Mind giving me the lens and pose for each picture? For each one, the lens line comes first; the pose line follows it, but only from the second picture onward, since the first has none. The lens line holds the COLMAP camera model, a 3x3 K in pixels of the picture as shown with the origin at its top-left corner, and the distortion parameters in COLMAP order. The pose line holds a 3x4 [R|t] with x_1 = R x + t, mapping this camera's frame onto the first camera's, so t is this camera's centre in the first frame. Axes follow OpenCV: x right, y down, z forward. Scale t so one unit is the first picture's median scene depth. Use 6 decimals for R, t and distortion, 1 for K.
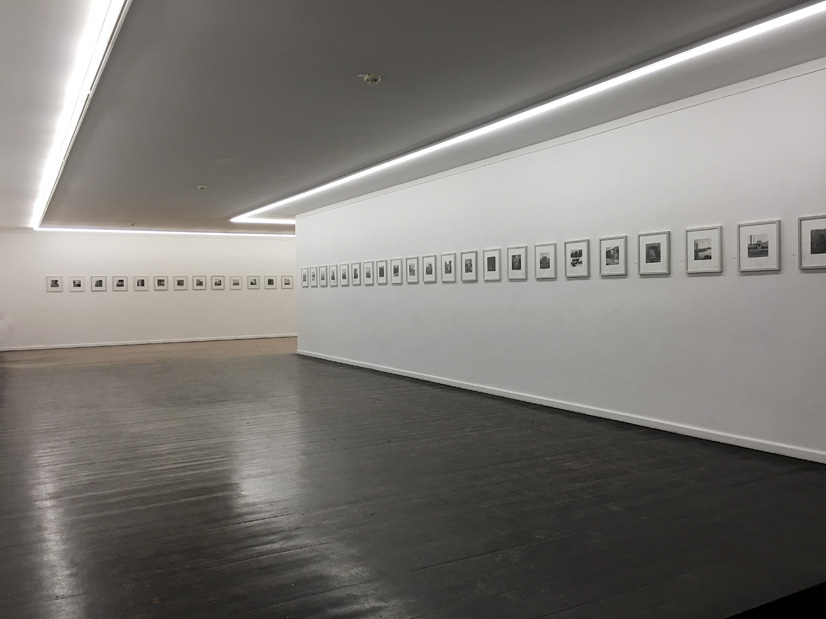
lens RADIAL K [[691.2, 0, 413.6], [0, 691.2, 309.6], [0, 0, 1]] dist [-0.000894, 0.002671]
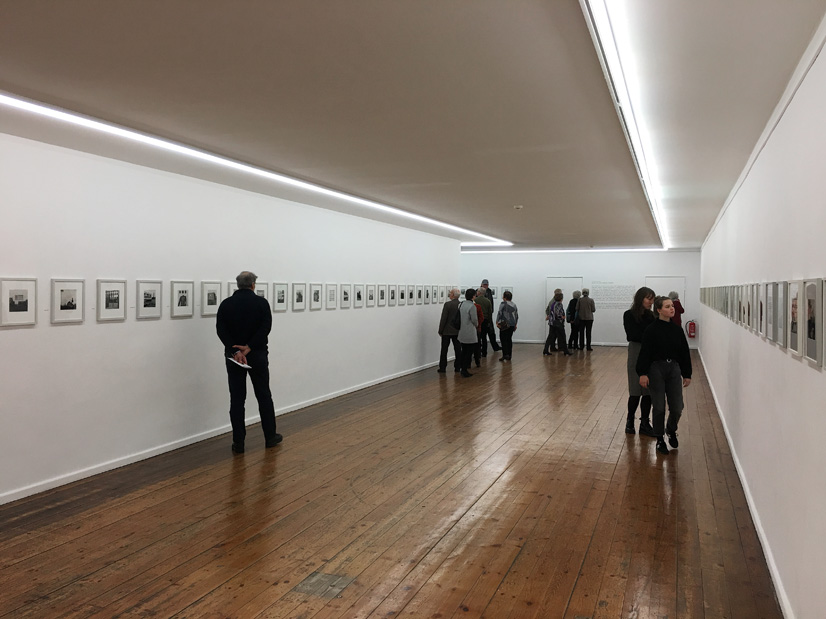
lens RADIAL K [[691.2, 0, 413.7], [0, 691.2, 306.0], [0, 0, 1]] dist [-0.000894, 0.002671]
pose [[-0.624847, 0.067262, 0.777844, -0.757278], [0.105514, 0.994417, -0.001229, -0.022616], [-0.773584, 0.081306, -0.628456, 1.313669]]
